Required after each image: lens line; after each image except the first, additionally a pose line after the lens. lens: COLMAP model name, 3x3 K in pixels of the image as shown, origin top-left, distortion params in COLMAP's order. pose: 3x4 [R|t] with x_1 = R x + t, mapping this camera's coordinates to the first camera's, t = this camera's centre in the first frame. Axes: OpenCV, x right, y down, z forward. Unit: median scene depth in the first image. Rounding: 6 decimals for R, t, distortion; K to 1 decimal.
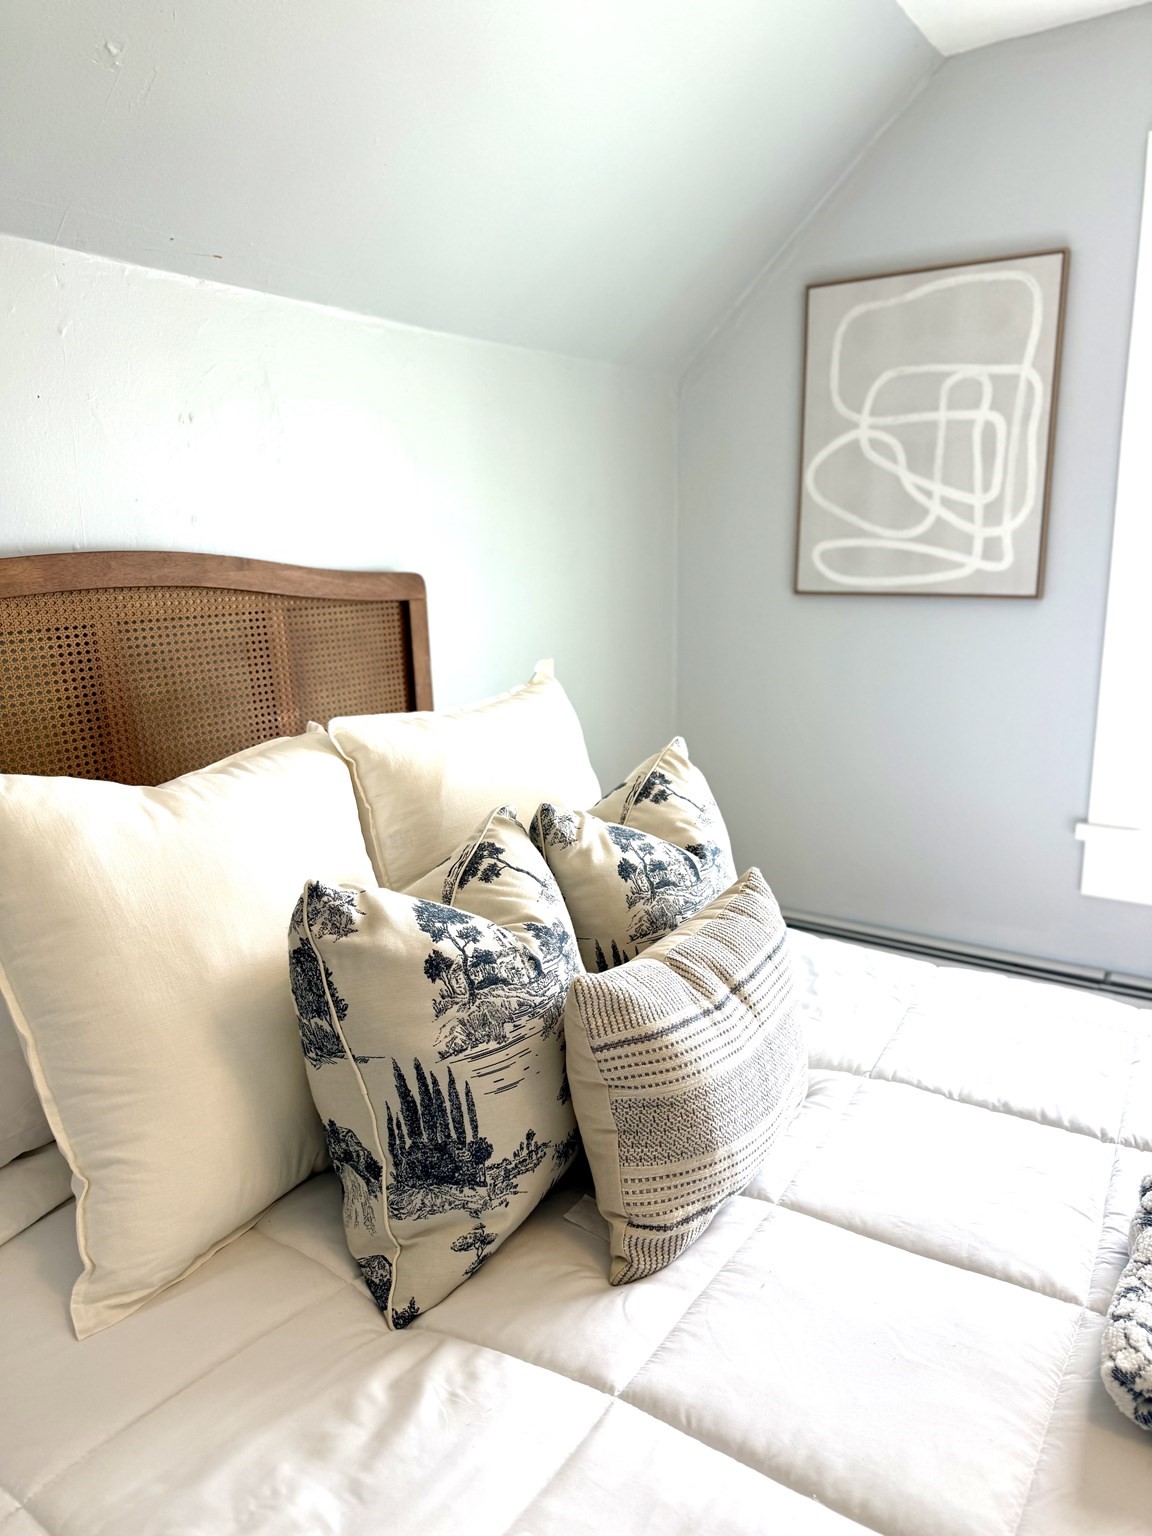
lens RADIAL K [[1097.2, 0, 576.0], [0, 1097.2, 768.0], [0, 0, 1]] dist [-0.003310, -0.001603]
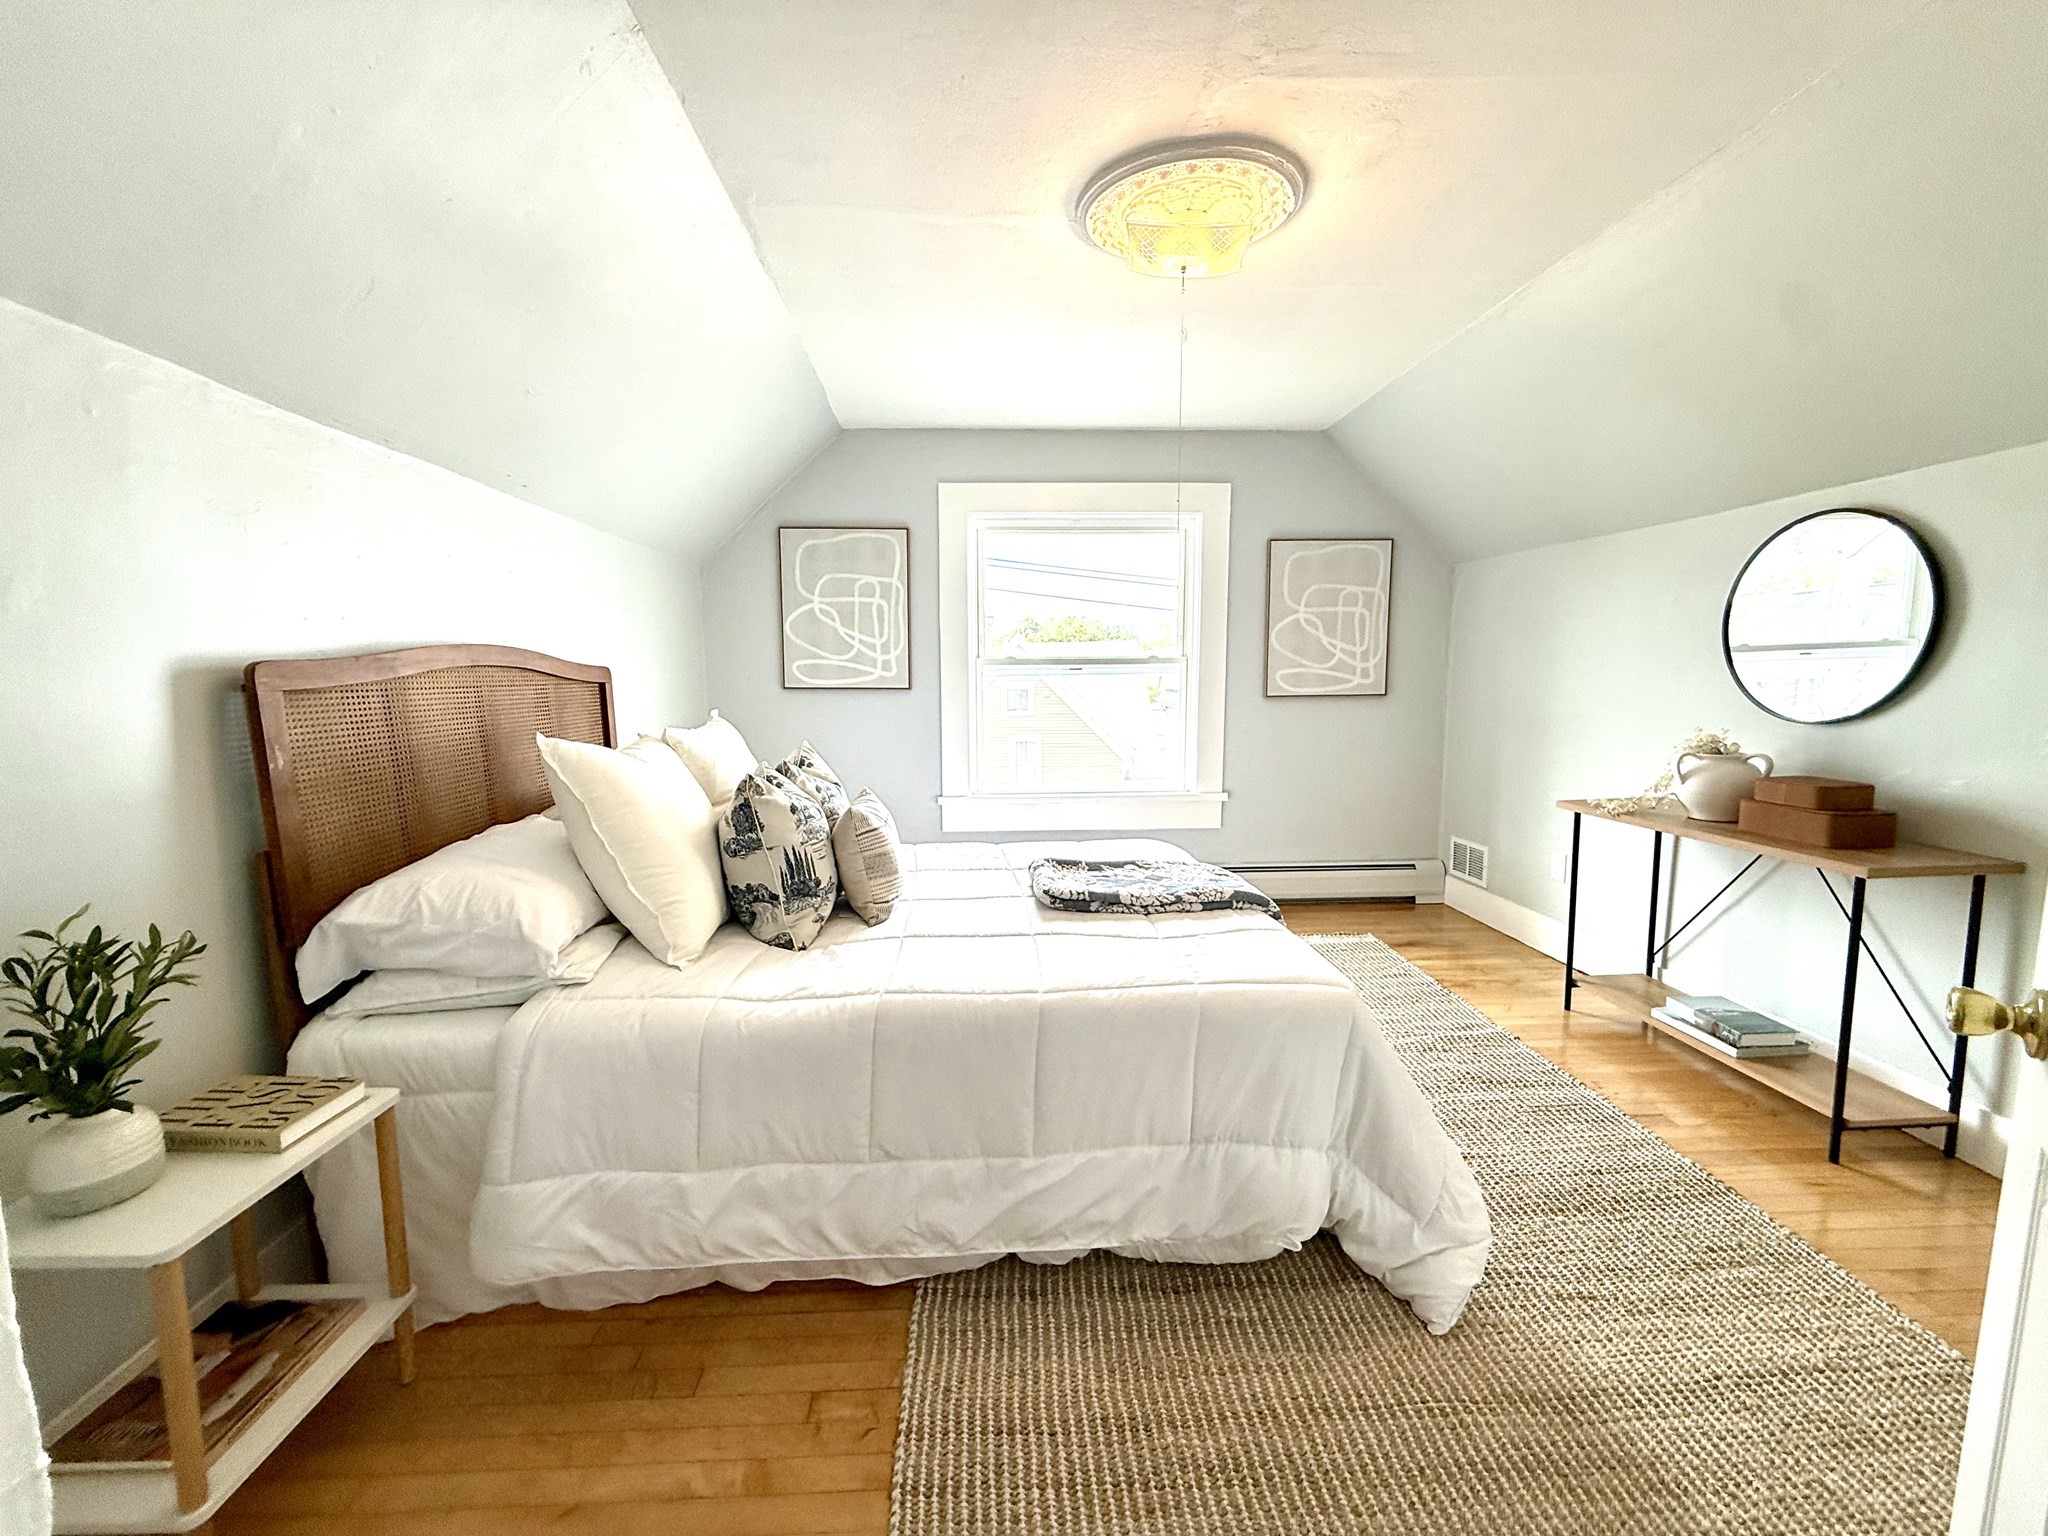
lens RADIAL K [[812.1, 0, 1024.0], [0, 812.1, 768.0], [0, 0, 1]] dist [0.001147, 0.000140]
pose [[0.790818, -0.053769, 0.609685, -0.790754], [0.114935, 0.991458, -0.061643, 0.251228], [-0.601163, 0.118823, 0.790243, -0.725748]]
